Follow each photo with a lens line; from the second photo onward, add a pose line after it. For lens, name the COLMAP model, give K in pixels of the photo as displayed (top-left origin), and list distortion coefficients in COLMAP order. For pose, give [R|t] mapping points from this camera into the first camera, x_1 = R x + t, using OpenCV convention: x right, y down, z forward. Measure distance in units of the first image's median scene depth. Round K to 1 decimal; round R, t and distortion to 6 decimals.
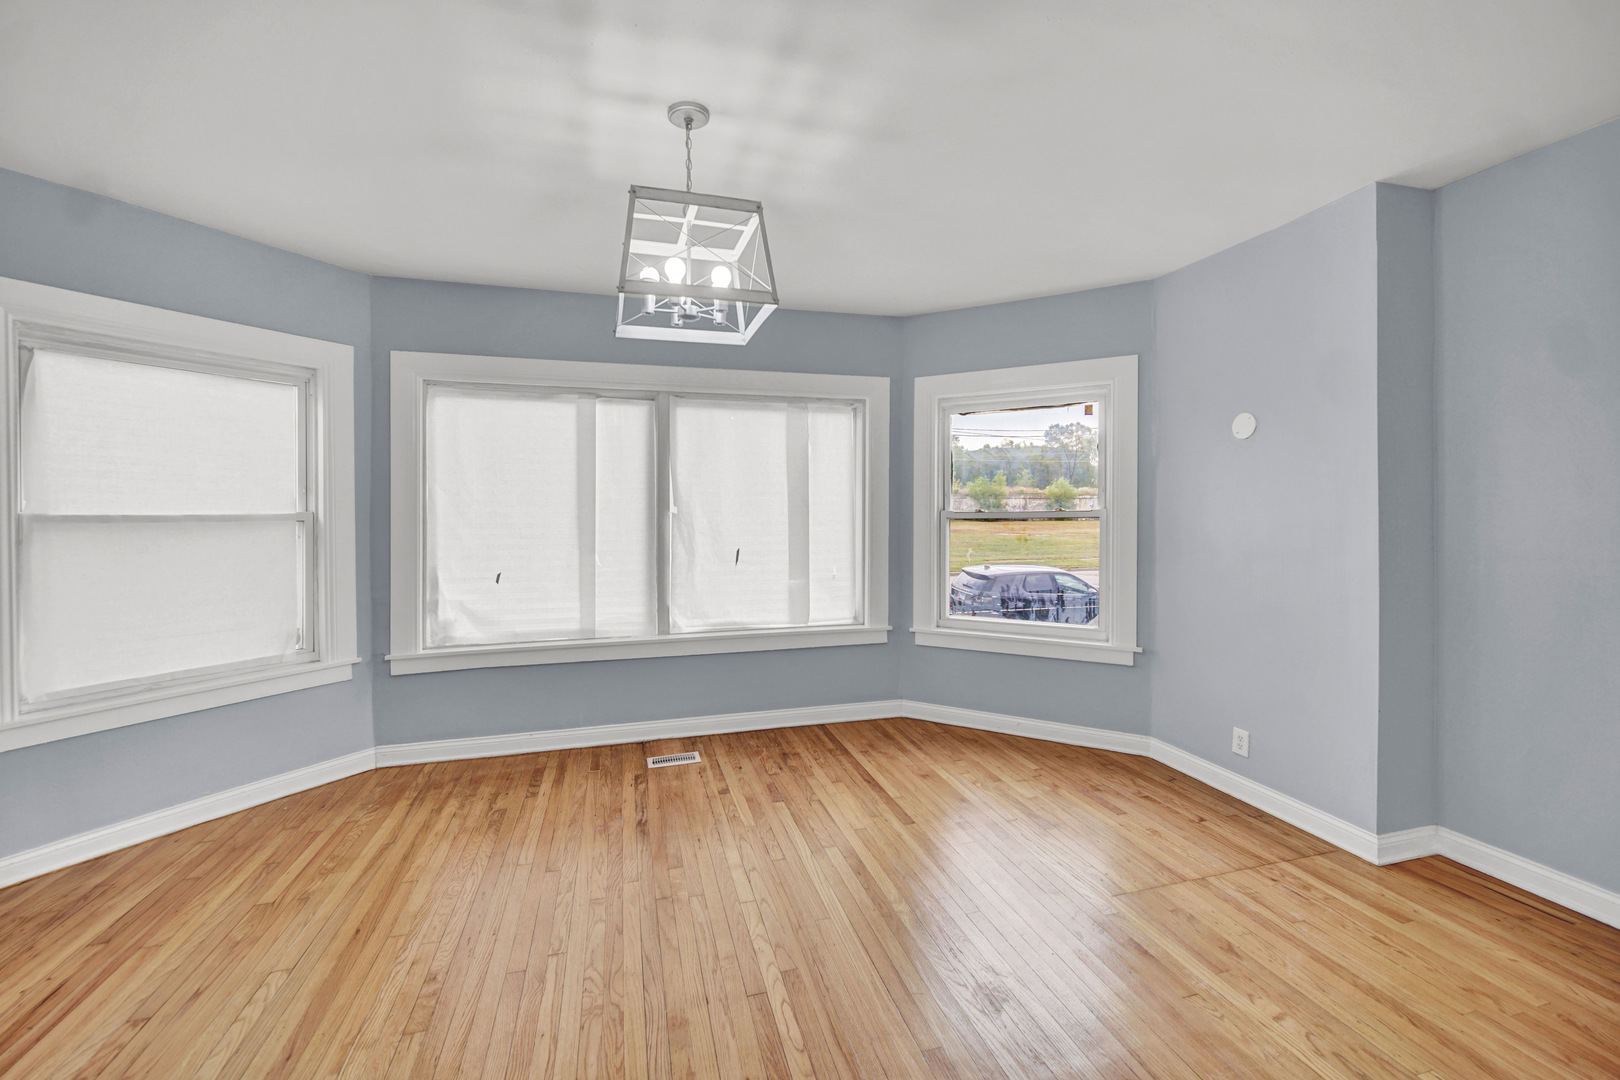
lens RADIAL K [[651.8, 0, 803.3], [0, 651.8, 513.5], [0, 0, 1]] dist [-0.005781, -0.000191]
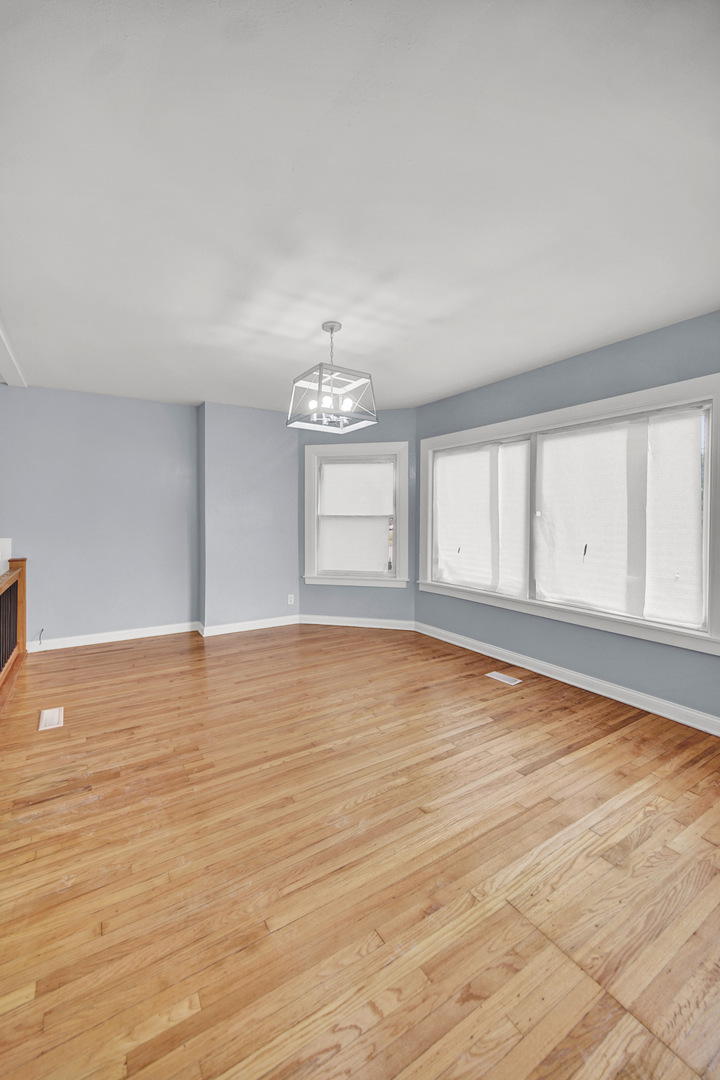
lens RADIAL K [[434.6, 0, 350.4], [0, 434.6, 516.7], [0, 0, 1]] dist [-0.005781, -0.000191]
pose [[0.278949, 0.007408, -0.960277, 0.701631], [-0.008049, 0.999953, 0.005376, -0.000796], [0.960272, 0.006230, 0.278995, 0.390646]]
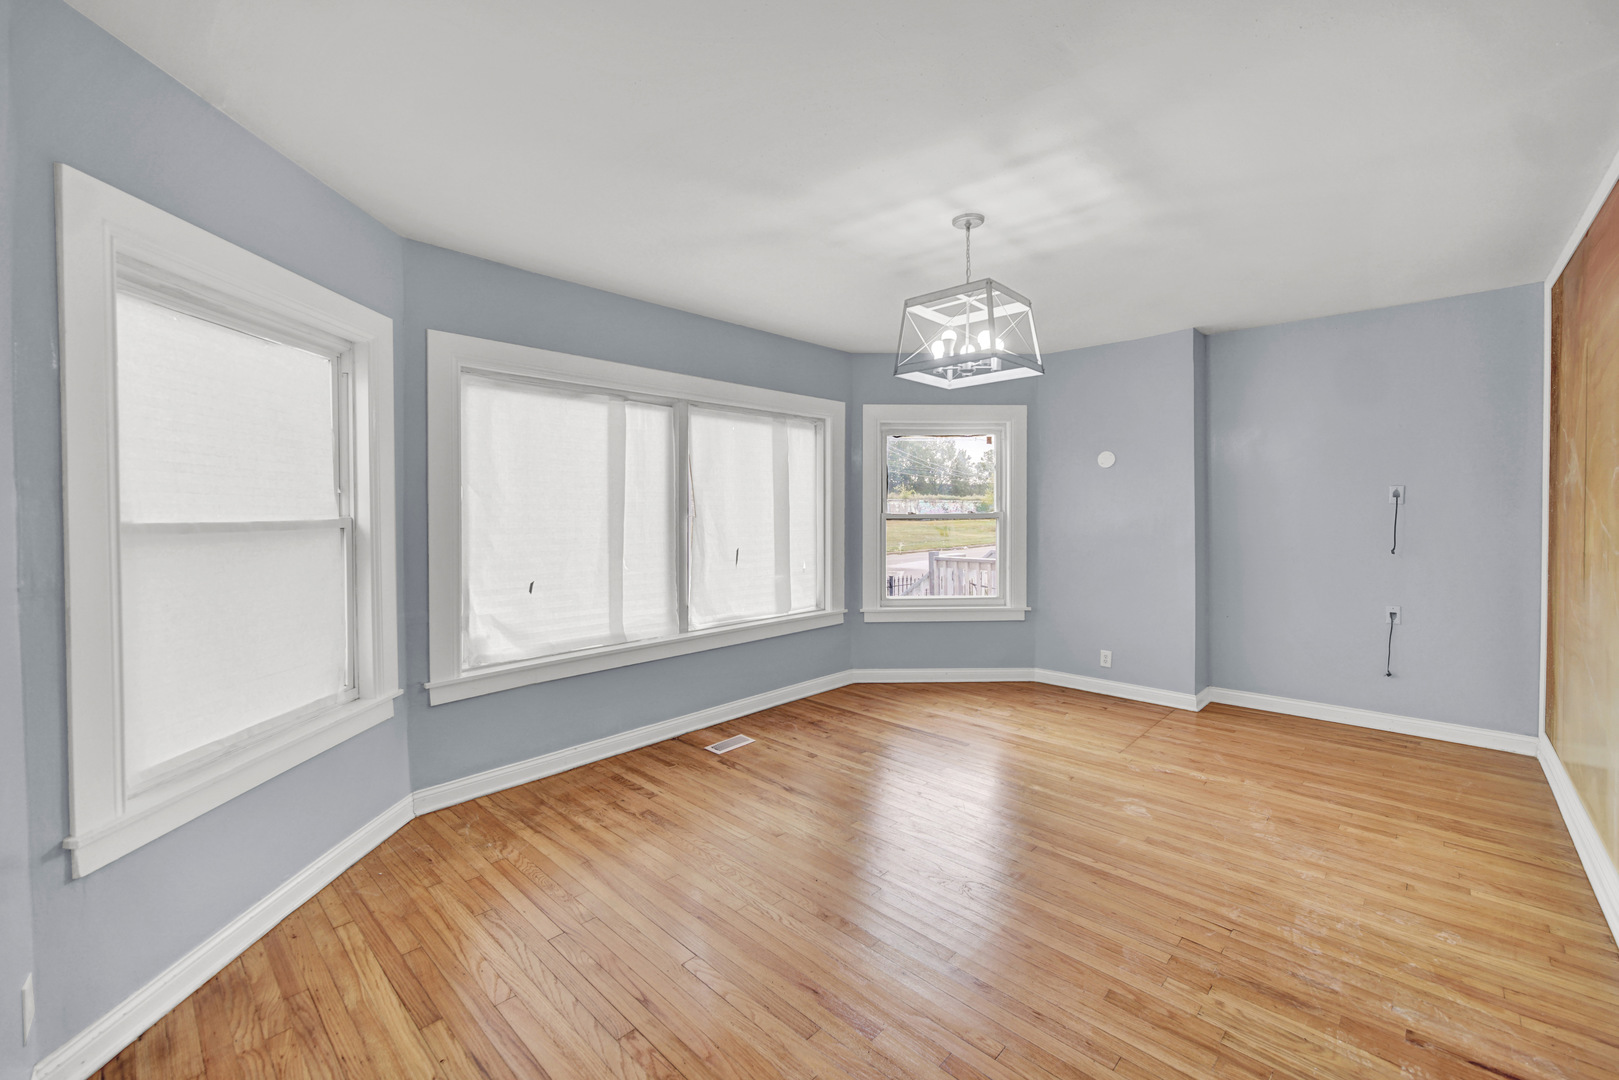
lens RADIAL K [[651.4, 0, 801.6], [0, 651.4, 516.8], [0, 0, 1]] dist [-0.005781, -0.000191]
pose [[0.864152, -0.007685, 0.503172, -0.668438], [0.007514, 0.999969, 0.002369, -0.000547], [-0.503174, 0.001734, 0.864183, 0.007689]]
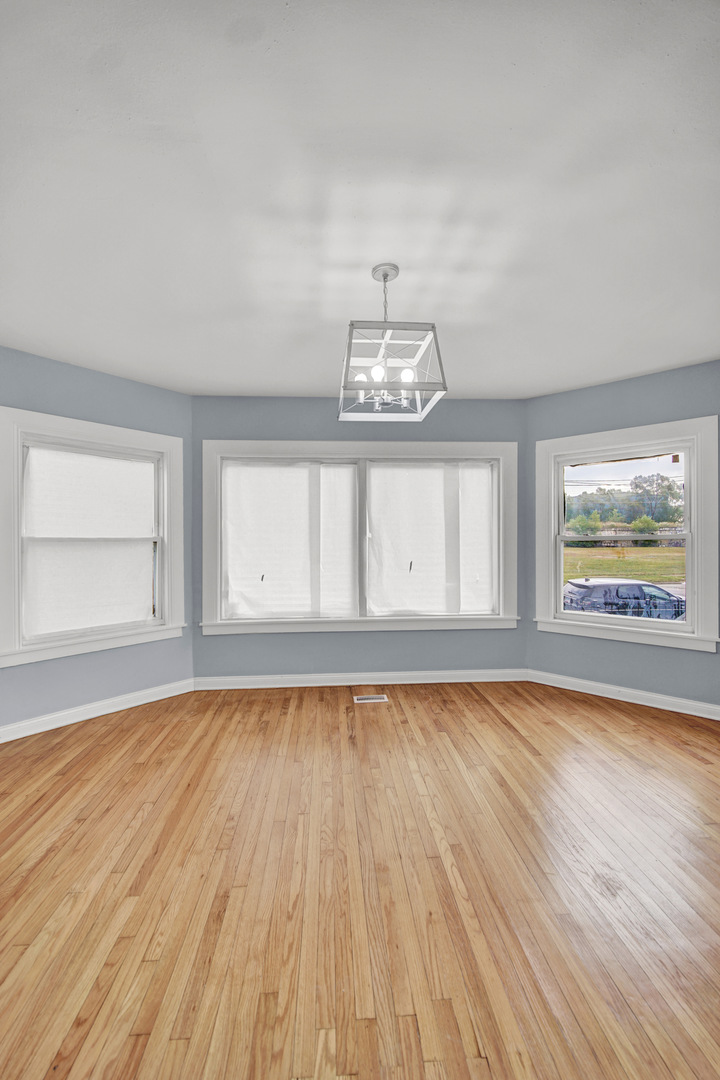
lens RADIAL K [[434.6, 0, 354.7], [0, 434.6, 539.2], [0, 0, 1]] dist [-0.005781, -0.000191]
pose [[0.977430, -0.002967, -0.211239, -0.019965], [0.001674, 0.999979, -0.006296, 0.011641], [0.211253, 0.005800, 0.977414, -0.003445]]
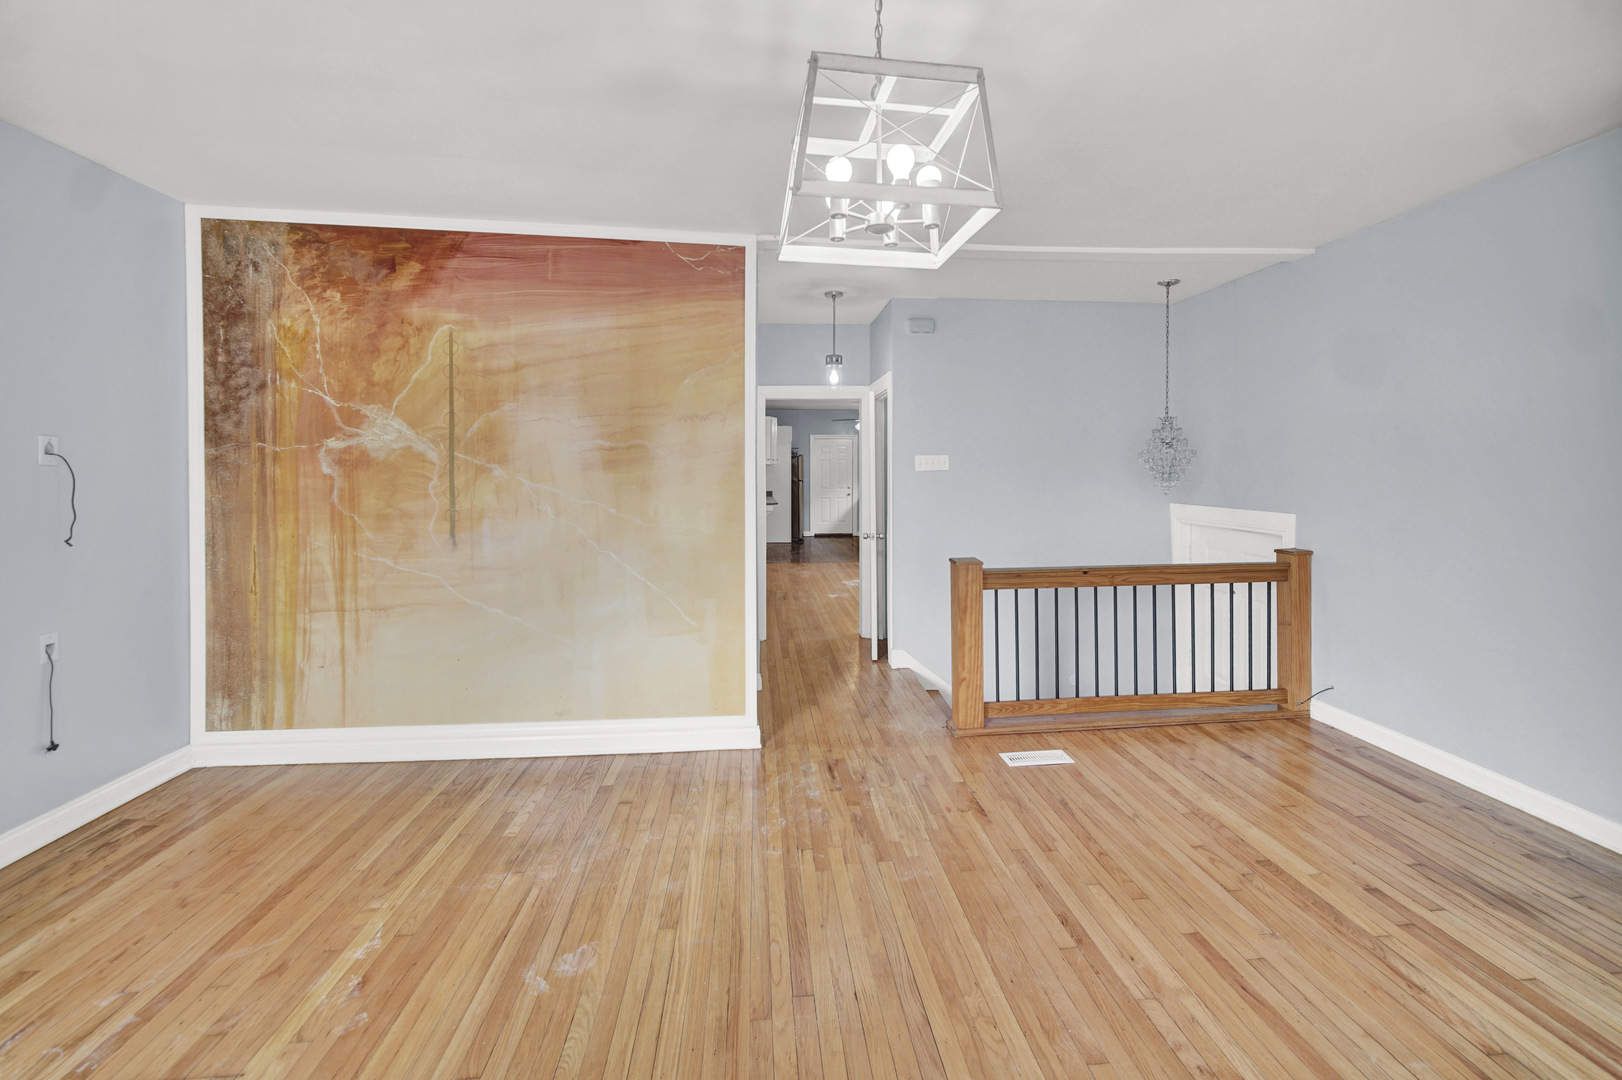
lens RADIAL K [[652.6, 0, 821.6], [0, 652.6, 478.2], [0, 0, 1]] dist [-0.005781, -0.000191]
pose [[-0.985736, 0.006340, 0.168182, -0.140144], [0.008727, 0.999871, 0.013455, -0.008763], [-0.168075, 0.014730, -0.985664, 1.029924]]
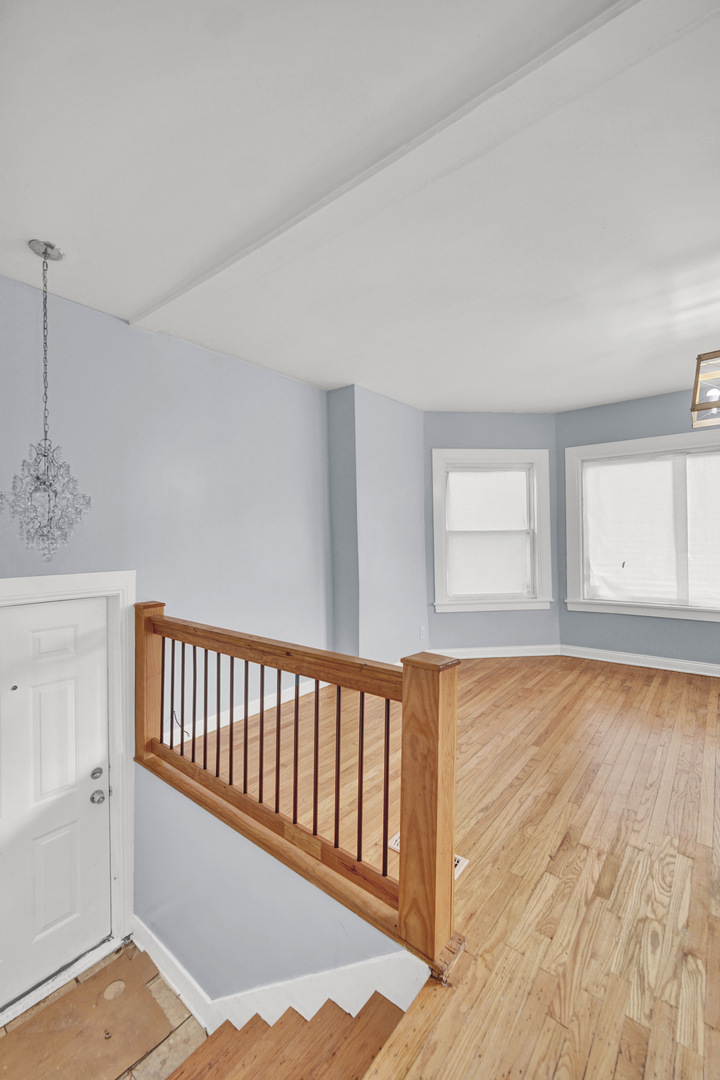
lens RADIAL K [[434.6, 0, 357.4], [0, 434.6, 532.3], [0, 0, 1]] dist [-0.005781, -0.000191]
pose [[0.564083, -0.015993, -0.825563, 0.116574], [0.008992, 0.999872, -0.013225, 0.019595], [0.825669, 0.000037, 0.564155, -0.307020]]
